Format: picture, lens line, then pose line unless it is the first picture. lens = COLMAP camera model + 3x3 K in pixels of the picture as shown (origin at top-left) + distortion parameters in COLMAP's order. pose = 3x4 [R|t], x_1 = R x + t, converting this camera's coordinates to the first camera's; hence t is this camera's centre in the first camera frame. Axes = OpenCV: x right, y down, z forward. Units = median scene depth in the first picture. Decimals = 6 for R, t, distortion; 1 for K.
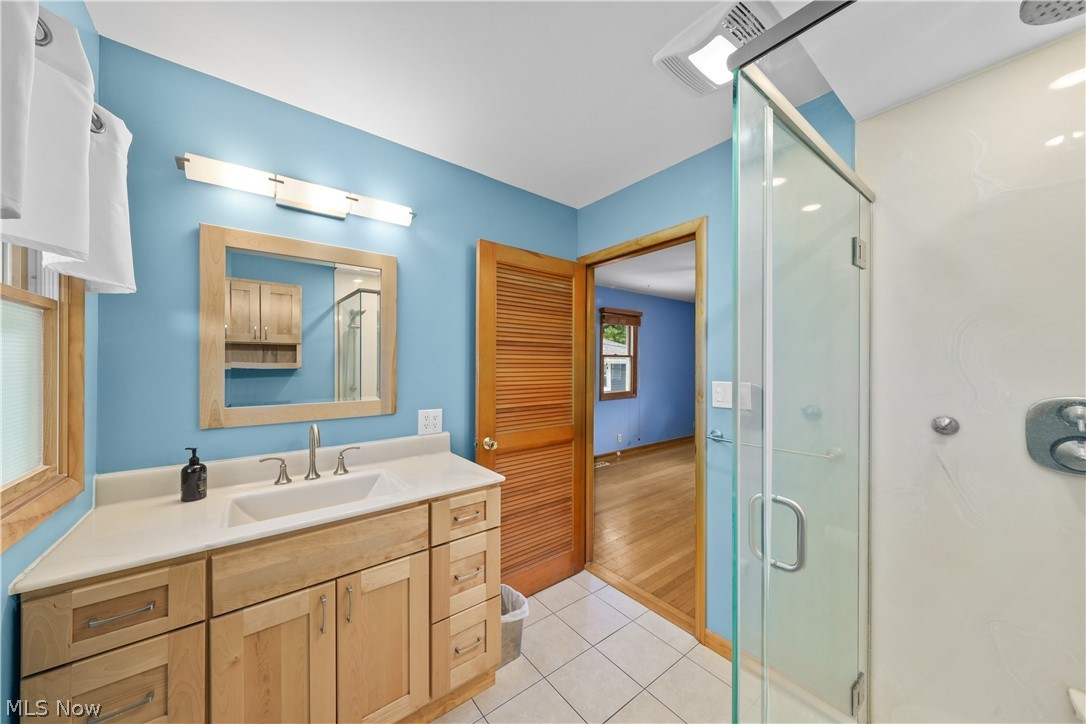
lens RADIAL K [[374.0, 0, 542.9], [0, 374.0, 363.1], [0, 0, 1]] dist [0.003492, 0.000223]
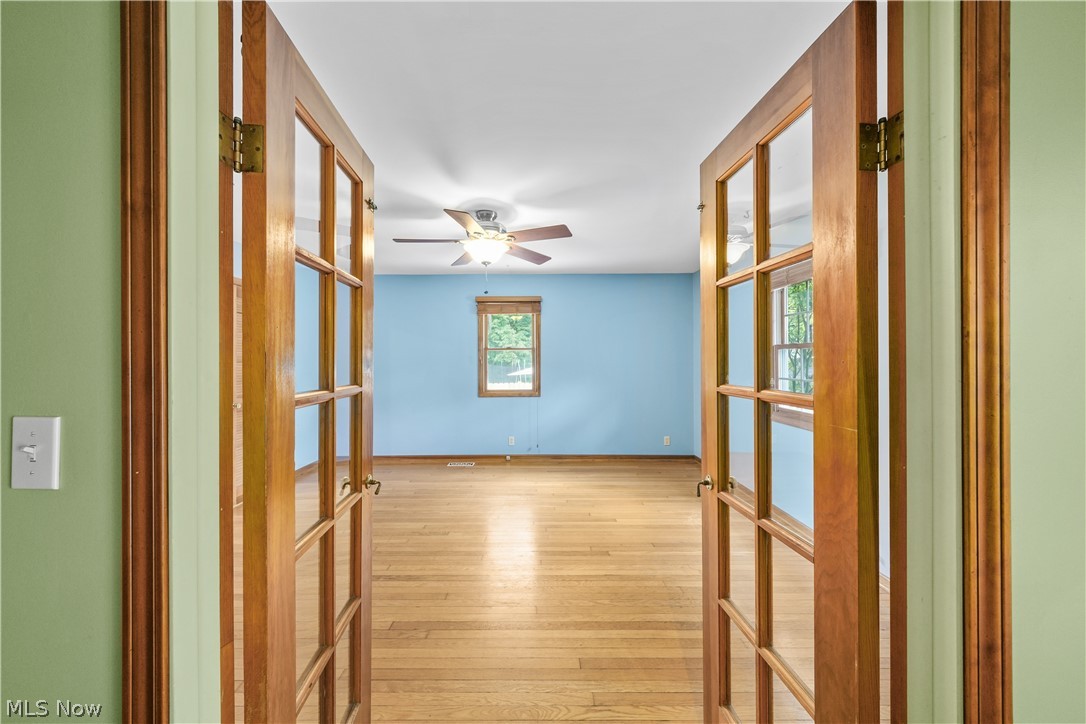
lens RADIAL K [[374.0, 0, 541.3], [0, 374.0, 356.6], [0, 0, 1]] dist [0.003492, 0.000223]
pose [[0.795907, 0.000974, -0.605418, 0.782127], [-0.001024, 0.999999, 0.000263, -0.001433], [0.605418, 0.000411, 0.795908, 0.321806]]
